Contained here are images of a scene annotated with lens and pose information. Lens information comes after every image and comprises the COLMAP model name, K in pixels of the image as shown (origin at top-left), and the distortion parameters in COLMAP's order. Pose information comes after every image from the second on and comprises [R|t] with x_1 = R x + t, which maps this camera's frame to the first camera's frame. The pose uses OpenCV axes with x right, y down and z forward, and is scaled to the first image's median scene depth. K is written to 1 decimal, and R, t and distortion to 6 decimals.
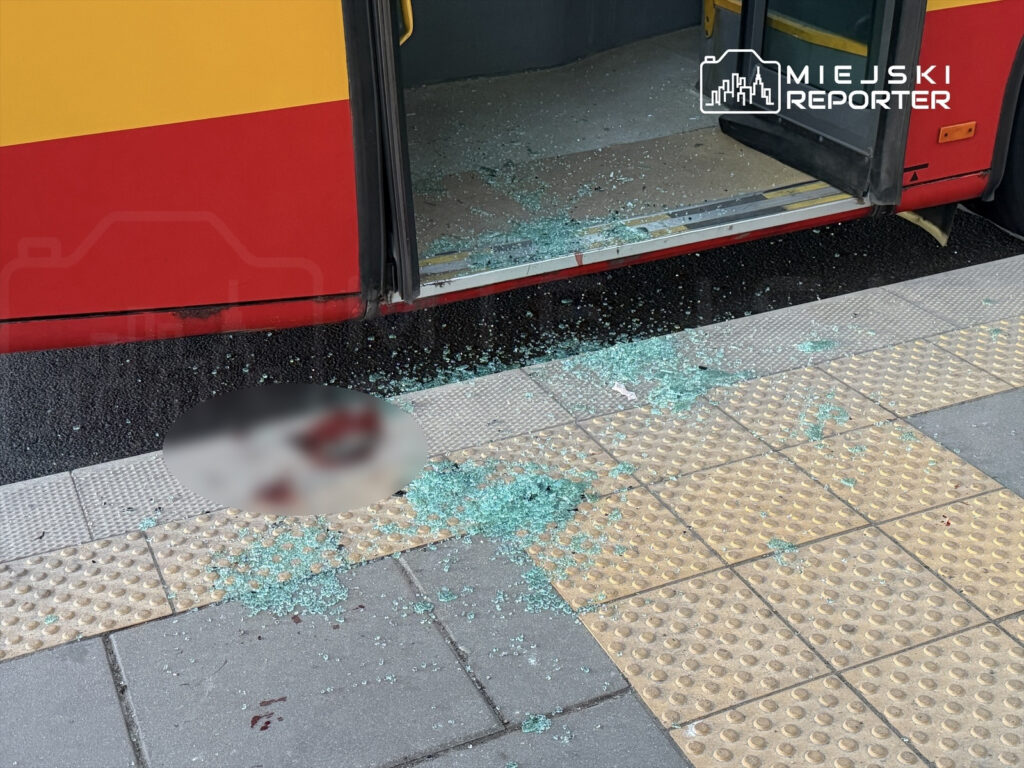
lens RADIAL K [[1326.6, 0, 512.0], [0, 1326.6, 384.0], [0, 0, 1]] dist [0.136208, -0.010467]
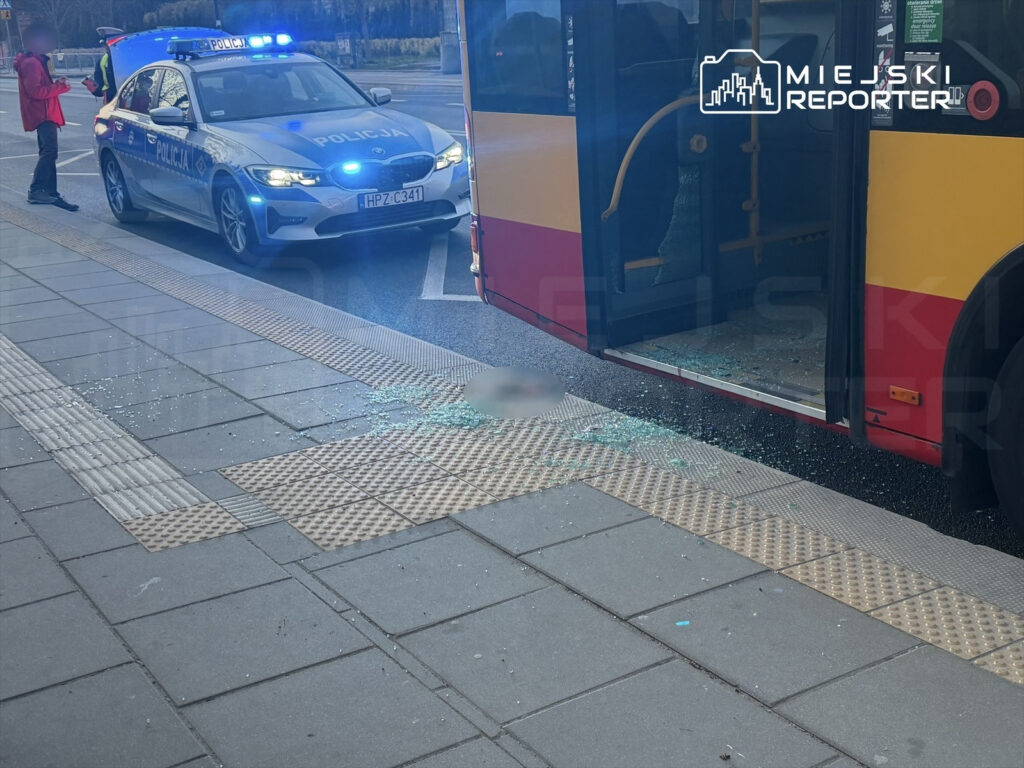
lens RADIAL K [[1246.8, 0, 512.0], [0, 1246.8, 384.0], [0, 0, 1]] dist [0.265200, -0.606477]
pose [[0.155077, 0.287466, -0.945153, 1.440724], [-0.427814, 0.881906, 0.198035, -0.293011], [0.890464, 0.373639, 0.259745, 0.446292]]
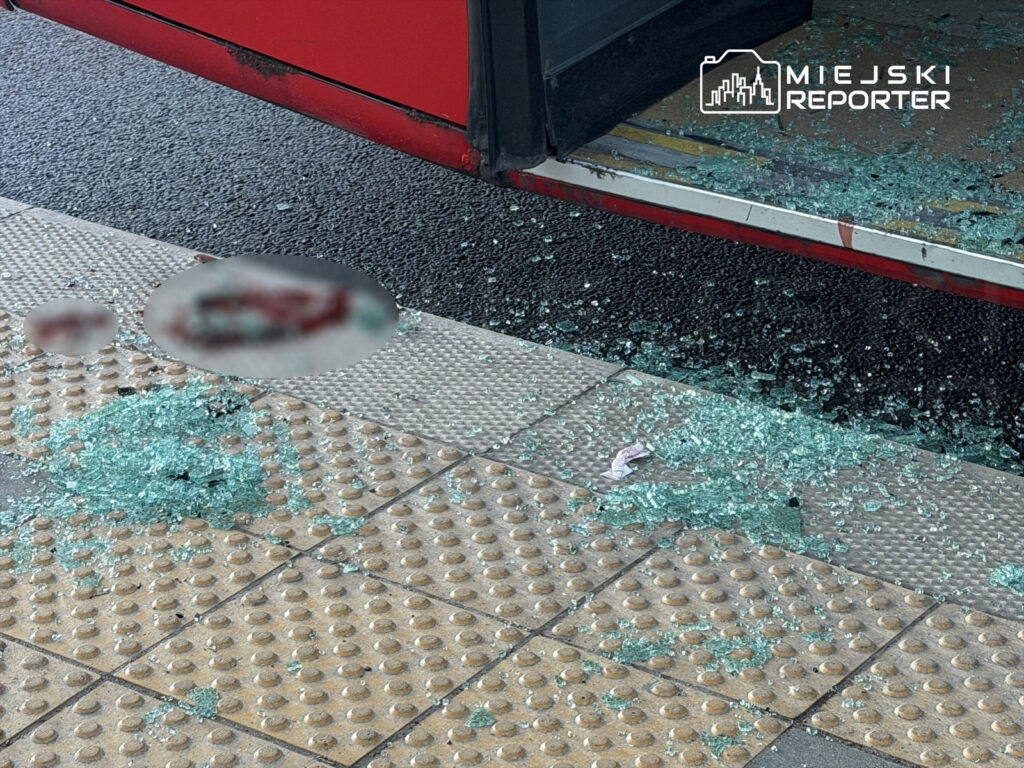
lens RADIAL K [[2734.4, 0, 512.0], [0, 2734.4, 384.0], [0, 0, 1]] dist [0.151554, 0.420391]
pose [[0.505914, 0.386096, -0.771350, 0.806718], [-0.390559, 0.899849, 0.194256, -0.195637], [0.769100, 0.202981, 0.606039, 0.297024]]
